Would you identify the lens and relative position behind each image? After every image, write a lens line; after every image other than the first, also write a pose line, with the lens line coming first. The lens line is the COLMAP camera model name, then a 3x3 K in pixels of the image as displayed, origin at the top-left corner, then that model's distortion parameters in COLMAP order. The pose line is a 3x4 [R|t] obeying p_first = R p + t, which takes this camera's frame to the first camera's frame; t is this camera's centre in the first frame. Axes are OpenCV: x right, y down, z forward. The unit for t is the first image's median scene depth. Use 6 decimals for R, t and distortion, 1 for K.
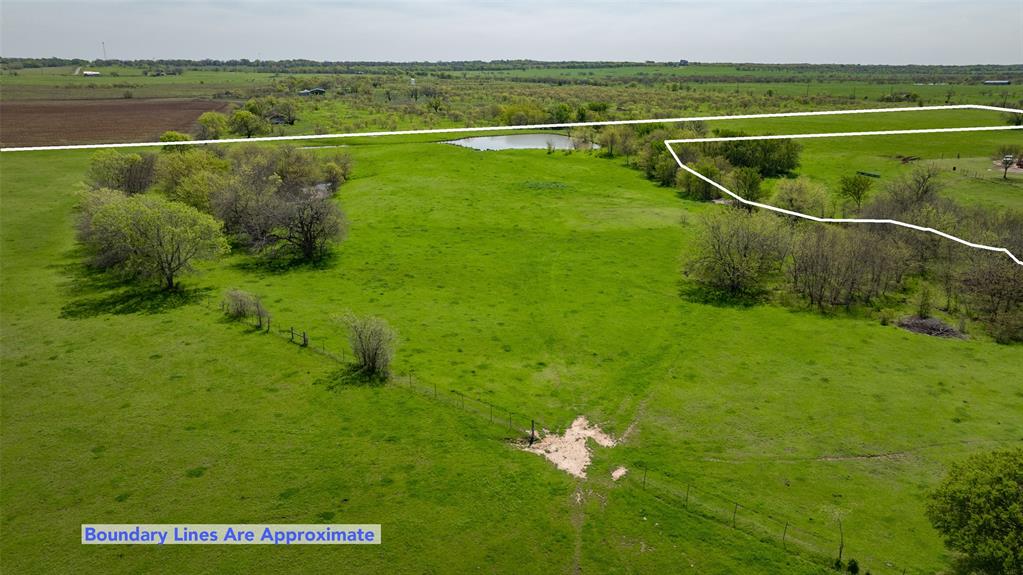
lens RADIAL K [[691.6, 0, 511.5], [0, 691.6, 287.5], [0, 0, 1]] dist [-0.032101, 0.021038]
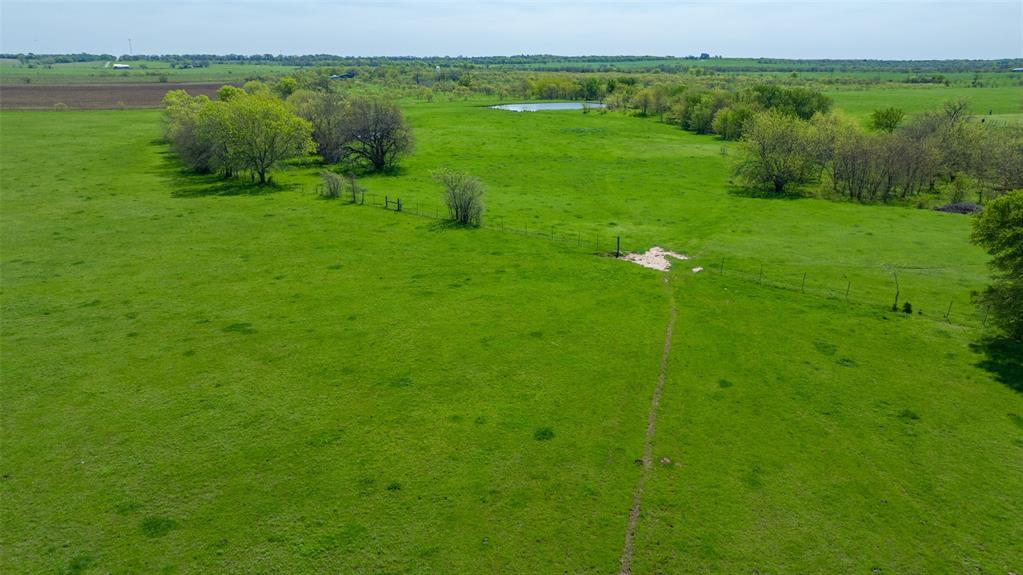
lens RADIAL K [[691.6, 0, 511.5], [0, 691.6, 287.5], [0, 0, 1]] dist [-0.032101, 0.021038]
pose [[0.999688, 0.005717, -0.024323, -0.032796], [-0.005678, 0.999983, 0.001659, 0.075981], [0.024332, -0.001520, 0.999703, -0.042755]]
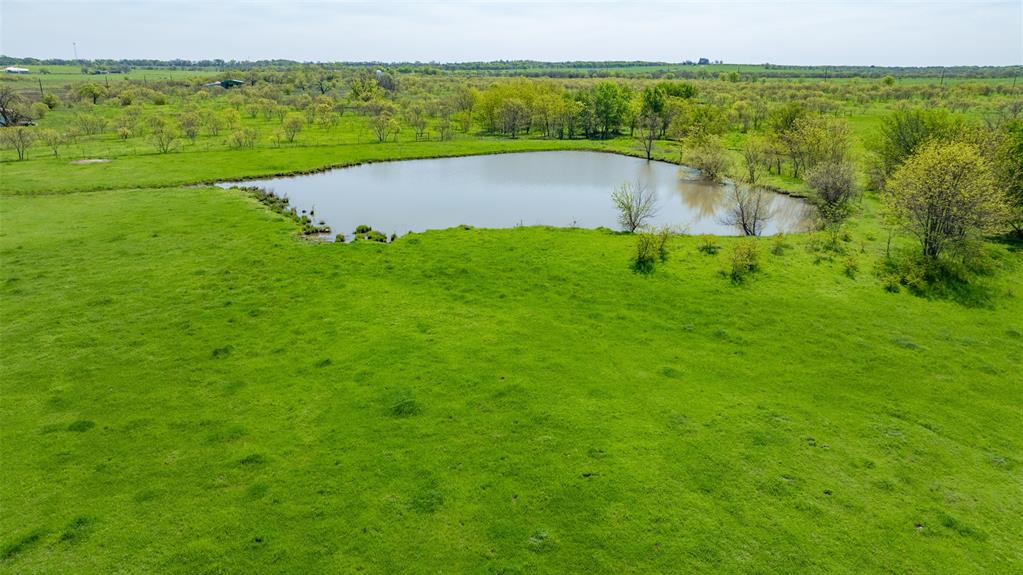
lens RADIAL K [[691.6, 0, 511.5], [0, 691.6, 287.5], [0, 0, 1]] dist [-0.032101, 0.021038]
pose [[0.999998, -0.000323, -0.002108, 0.019949], [0.000304, 0.999960, -0.008904, -0.213267], [0.002111, 0.008903, 0.999958, 0.919224]]
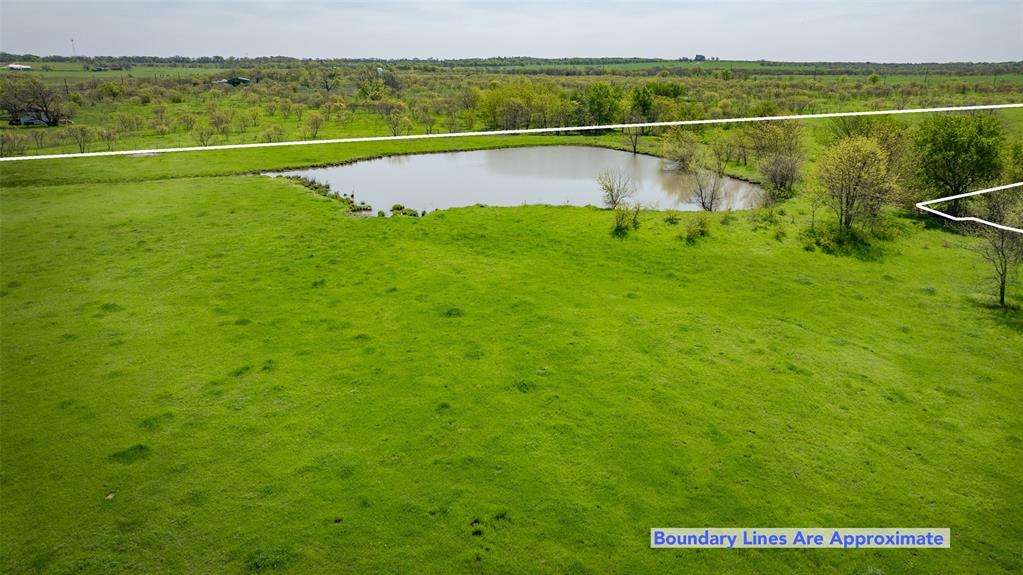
lens RADIAL K [[691.6, 0, 511.5], [0, 691.6, 287.5], [0, 0, 1]] dist [-0.032101, 0.021038]
pose [[0.999998, -0.001843, 0.001238, 0.015980], [0.001847, 0.999992, -0.003642, -0.197862], [-0.001232, 0.003644, 0.999993, 0.851363]]
